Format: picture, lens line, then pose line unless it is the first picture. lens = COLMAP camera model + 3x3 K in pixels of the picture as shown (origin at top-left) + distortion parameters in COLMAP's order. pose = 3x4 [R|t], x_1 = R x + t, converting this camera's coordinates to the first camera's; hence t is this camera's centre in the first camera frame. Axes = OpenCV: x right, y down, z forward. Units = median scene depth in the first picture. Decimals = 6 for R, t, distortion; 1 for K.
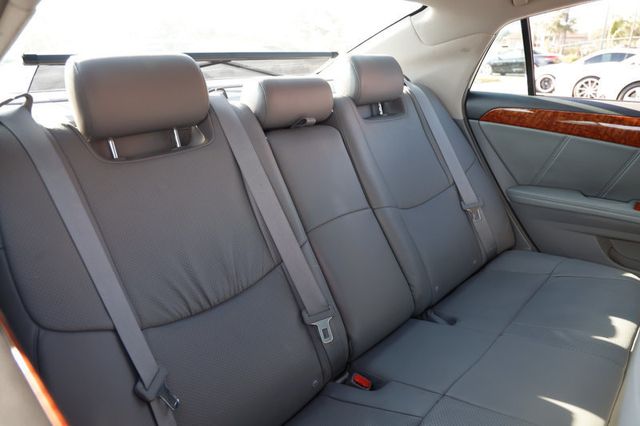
lens RADIAL K [[430.2, 0, 323.4], [0, 430.2, 208.7], [0, 0, 1]] dist [-0.096972, 0.058577]
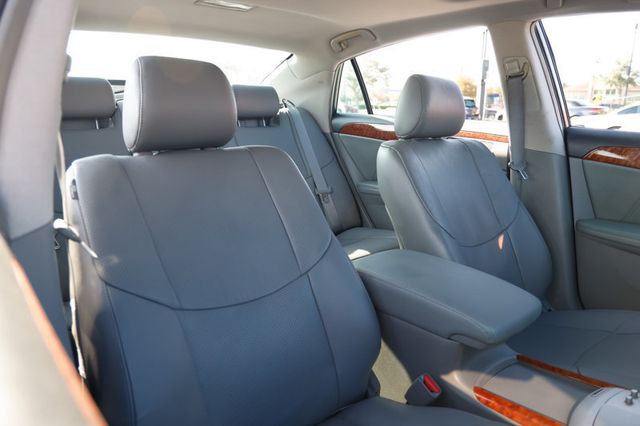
lens RADIAL K [[430.2, 0, 316.4], [0, 430.2, 212.6], [0, 0, 1]] dist [-0.096972, 0.058577]
pose [[0.987618, 0.058195, -0.145683, 0.513391], [-0.072096, 0.993143, -0.092032, 0.182309], [0.139329, 0.101395, 0.985041, -0.357187]]
